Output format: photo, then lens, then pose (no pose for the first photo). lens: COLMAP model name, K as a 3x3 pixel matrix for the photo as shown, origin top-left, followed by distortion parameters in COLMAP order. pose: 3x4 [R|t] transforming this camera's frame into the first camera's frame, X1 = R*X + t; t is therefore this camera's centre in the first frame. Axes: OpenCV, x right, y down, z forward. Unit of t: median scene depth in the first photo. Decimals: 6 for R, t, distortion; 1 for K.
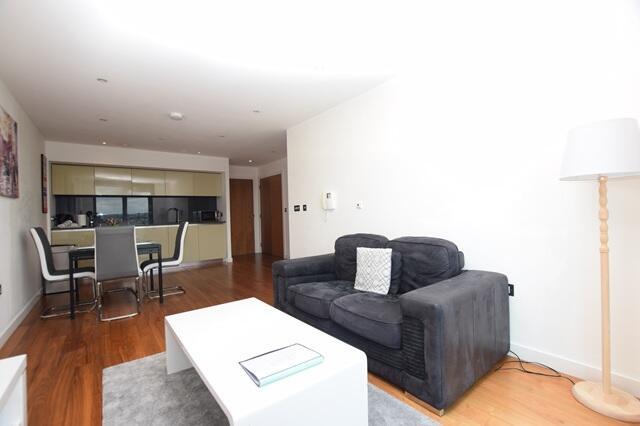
lens RADIAL K [[276.7, 0, 319.7], [0, 276.7, 213.9], [0, 0, 1]] dist [-0.020279, 0.000352]
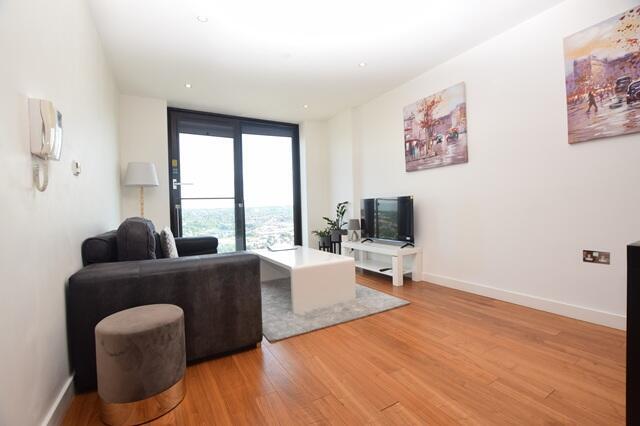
lens RADIAL K [[276.7, 0, 317.1], [0, 276.7, 209.2], [0, 0, 1]] dist [-0.020279, 0.000352]
pose [[-0.992412, 0.069449, 0.101462, -0.290582], [0.070986, 0.997410, 0.011616, 0.046065], [-0.100392, 0.018730, -0.994772, 1.266185]]
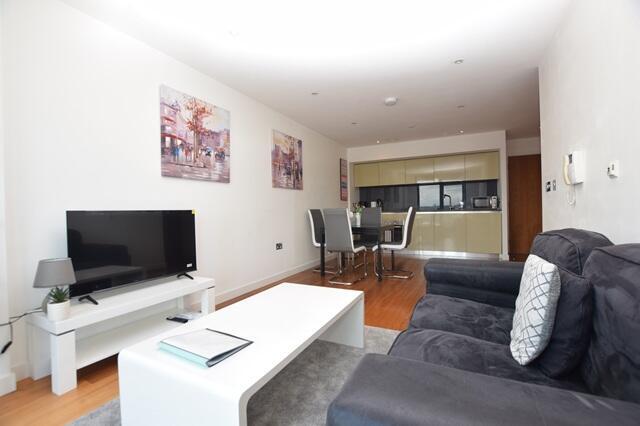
lens RADIAL K [[276.7, 0, 319.3], [0, 276.7, 214.2], [0, 0, 1]] dist [-0.020279, 0.000352]
pose [[0.453660, 0.030993, -0.890636, 0.274197], [0.002882, 0.999339, 0.036244, 0.020435], [0.891170, -0.019009, 0.453271, 0.301017]]
